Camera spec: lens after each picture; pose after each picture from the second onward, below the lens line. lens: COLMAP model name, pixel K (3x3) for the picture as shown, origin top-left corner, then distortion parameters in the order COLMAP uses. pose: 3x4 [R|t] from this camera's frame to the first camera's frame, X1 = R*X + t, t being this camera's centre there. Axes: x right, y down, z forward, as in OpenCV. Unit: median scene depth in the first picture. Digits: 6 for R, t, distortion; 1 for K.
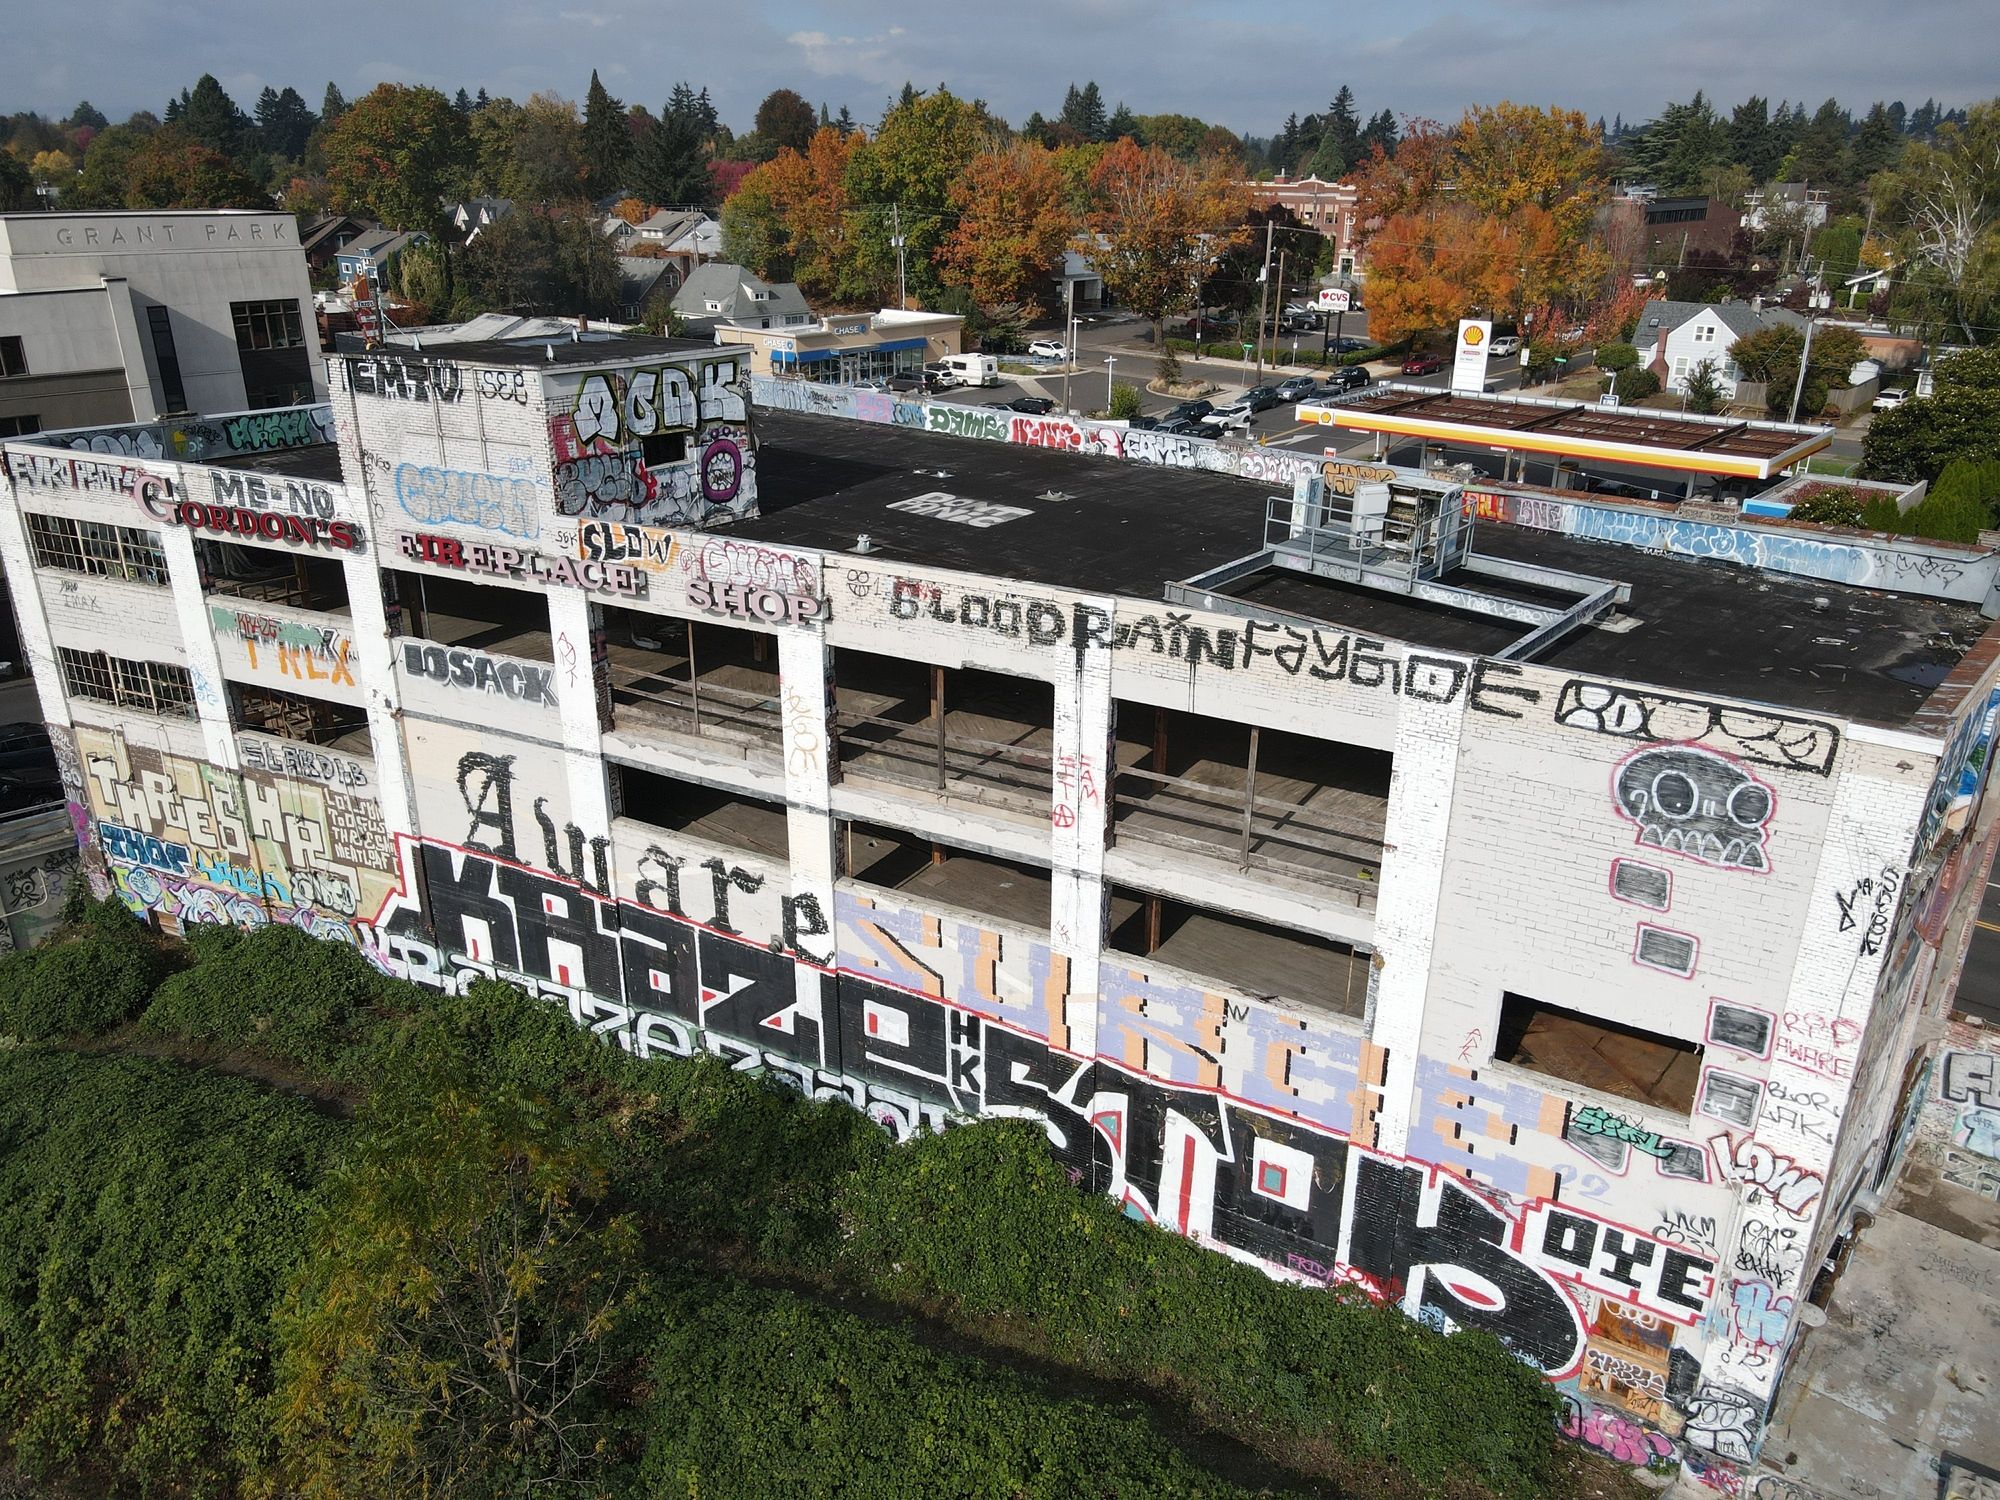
lens RADIAL K [[1462.4, 0, 993.8], [0, 1462.4, 748.2], [0, 0, 1]] dist [0.001790, 0.043018]
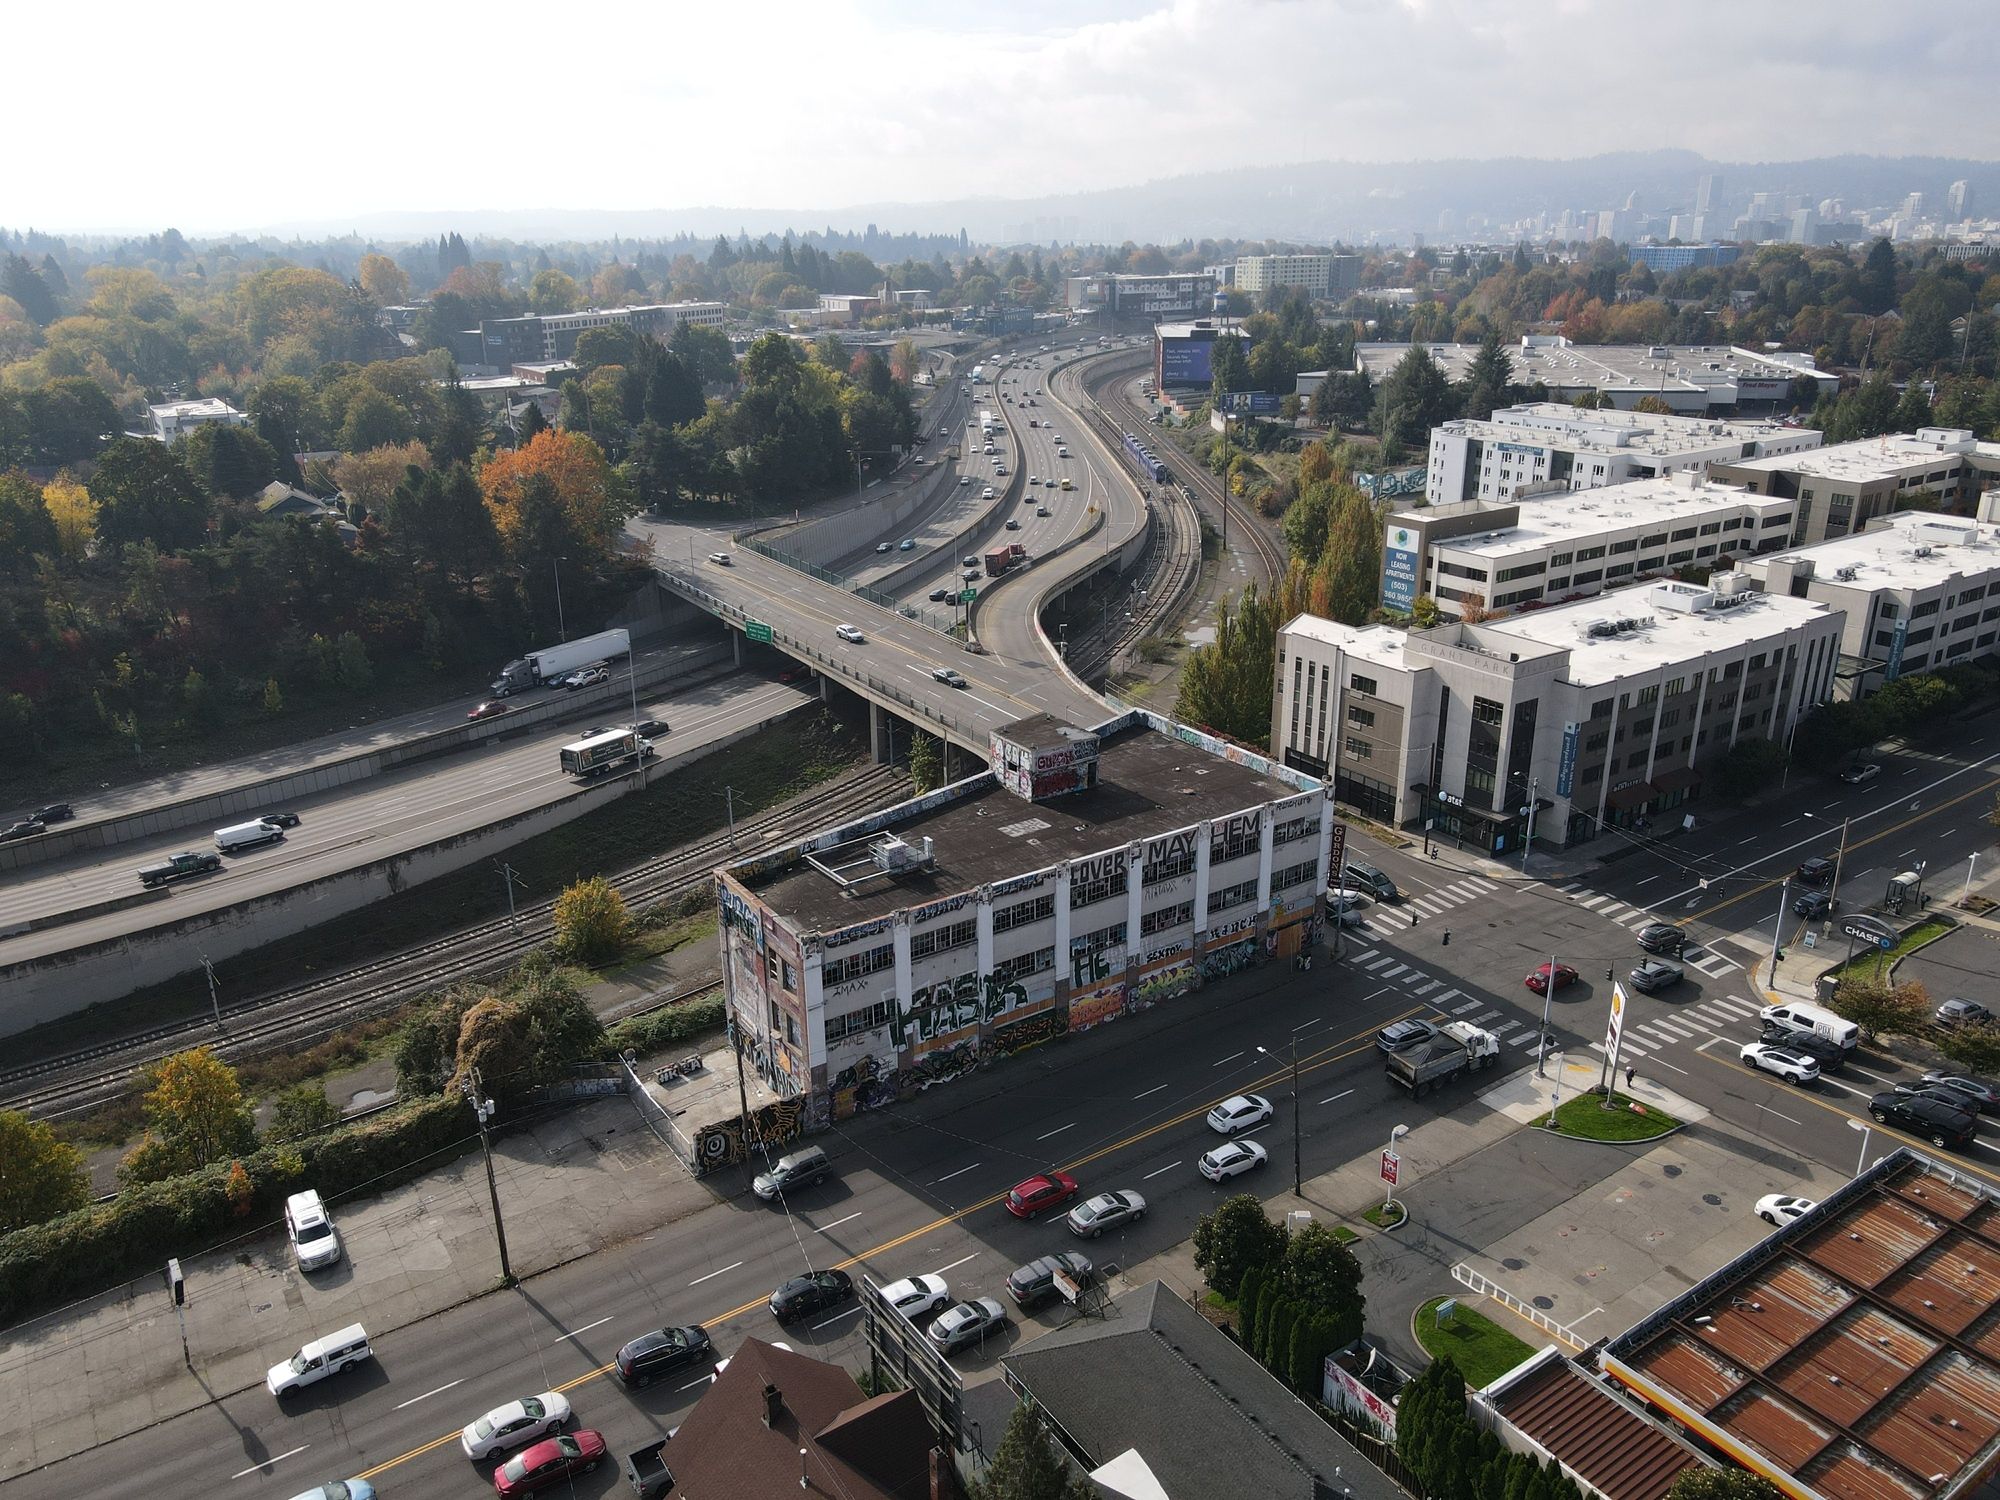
lens RADIAL K [[1465.2, 0, 991.6], [0, 1465.2, 746.2], [0, 0, 1]] dist [-0.001726, 0.029761]
pose [[-0.256947, 0.324678, -0.910254, 2.711082], [-0.352582, 0.845463, 0.401095, -1.516037], [0.899813, 0.423999, -0.102764, 1.249383]]
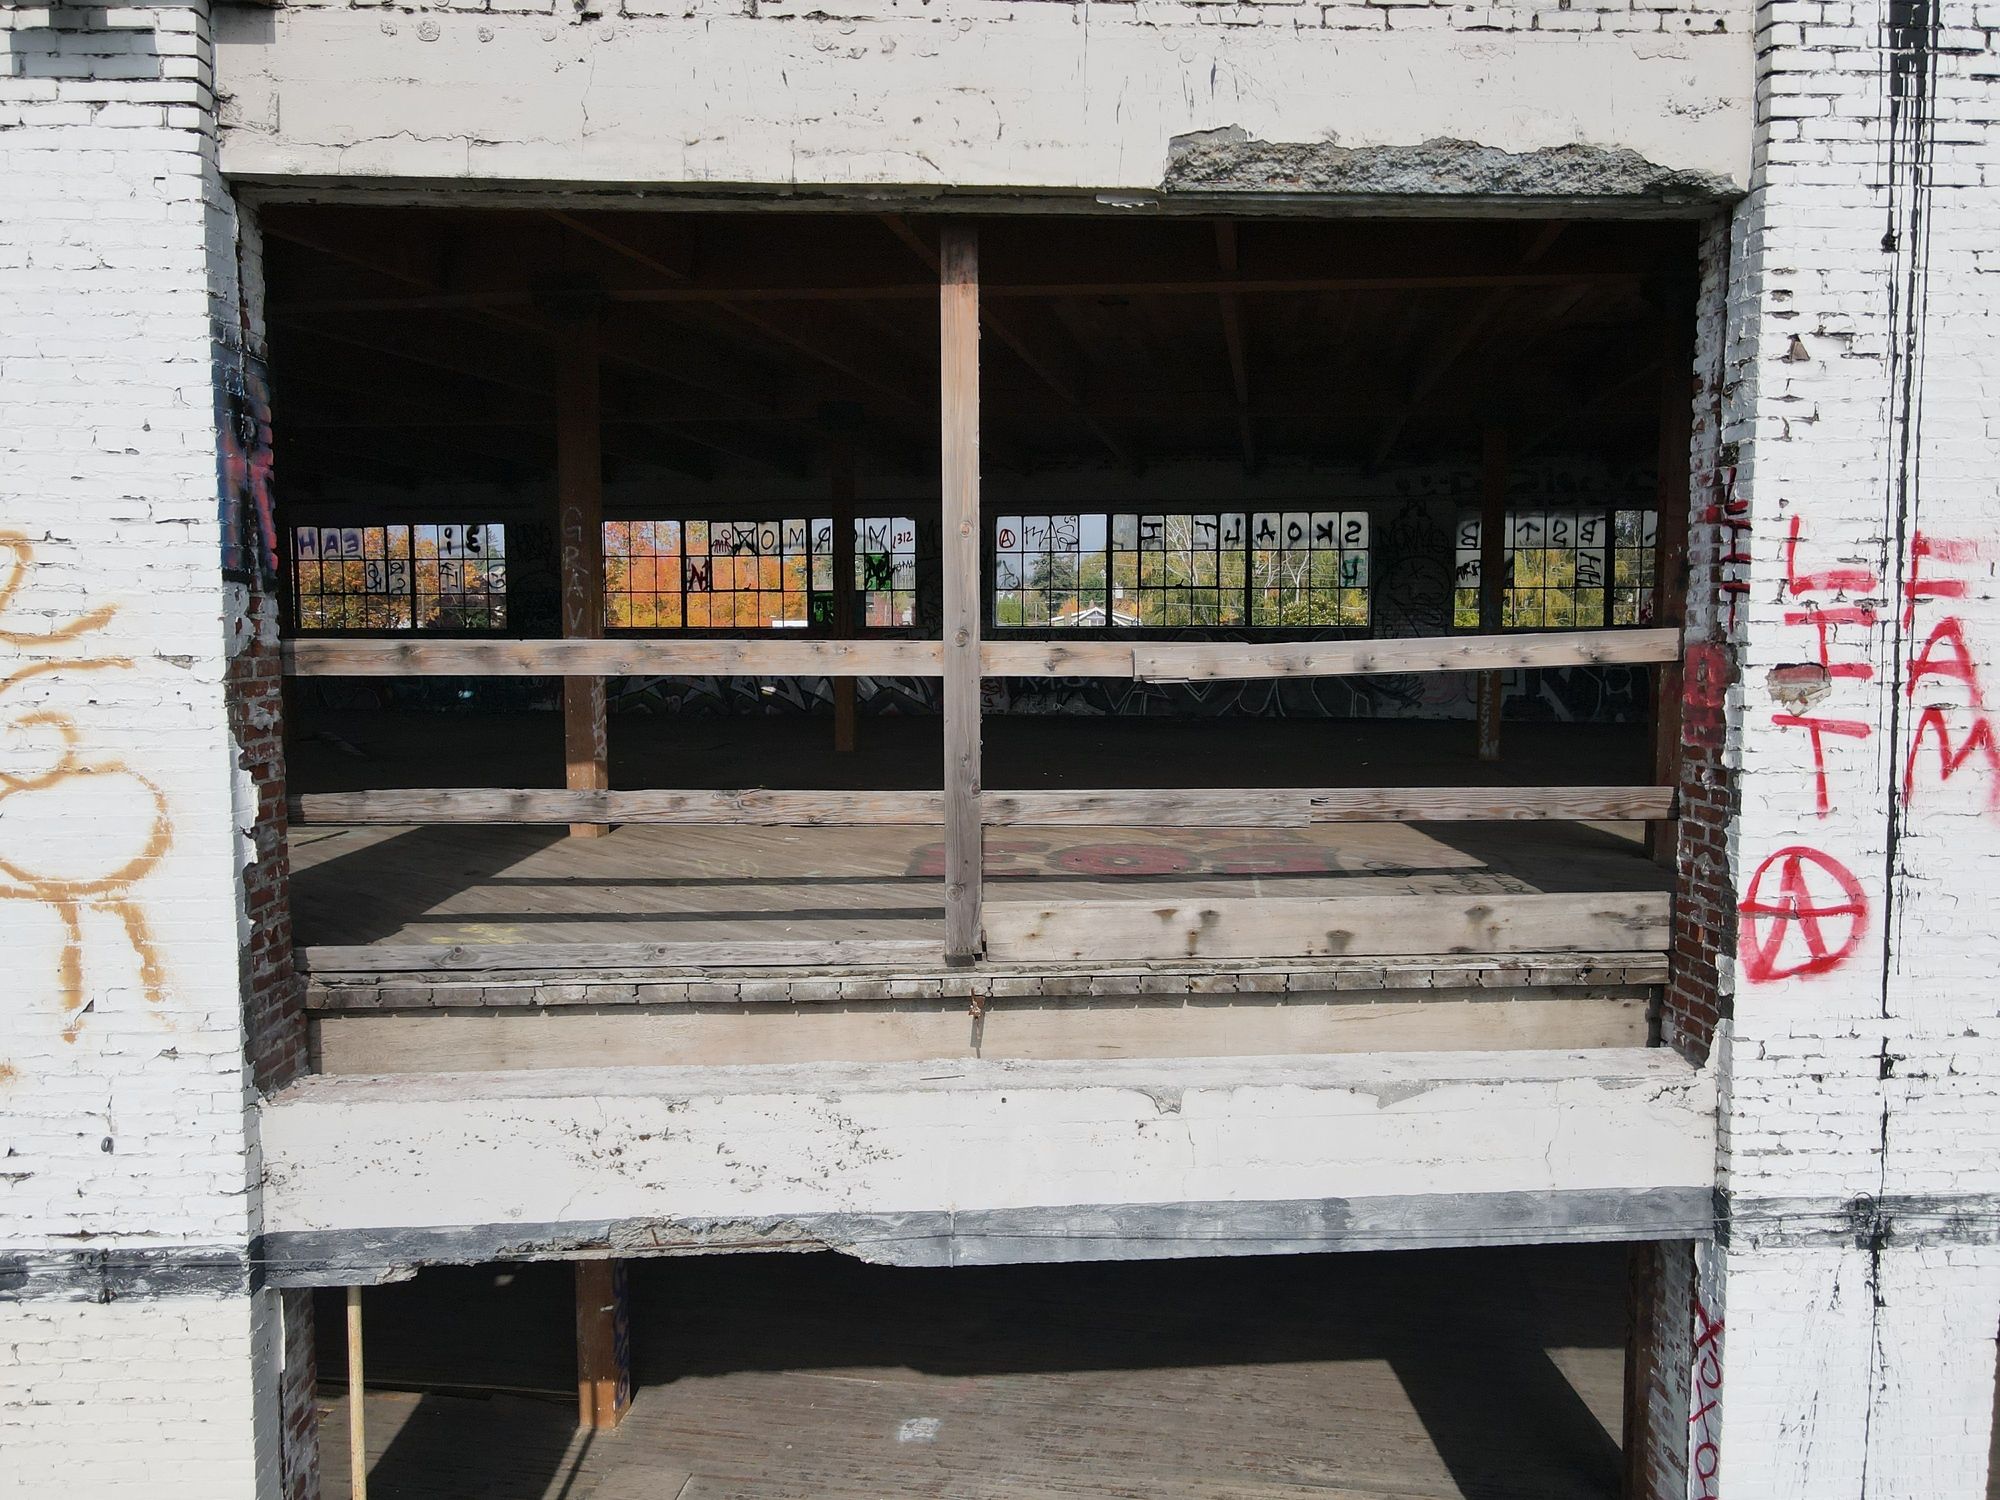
lens RADIAL K [[1457.6, 0, 1000.0], [0, 1457.6, 750.0], [0, 0, 1]] dist [0.009958, 0.012060]
pose [[0.844244, -0.048733, 0.533739, -0.114016], [0.201975, 0.951366, -0.232611, 0.040339], [-0.496445, 0.304182, 0.813028, 0.727295]]
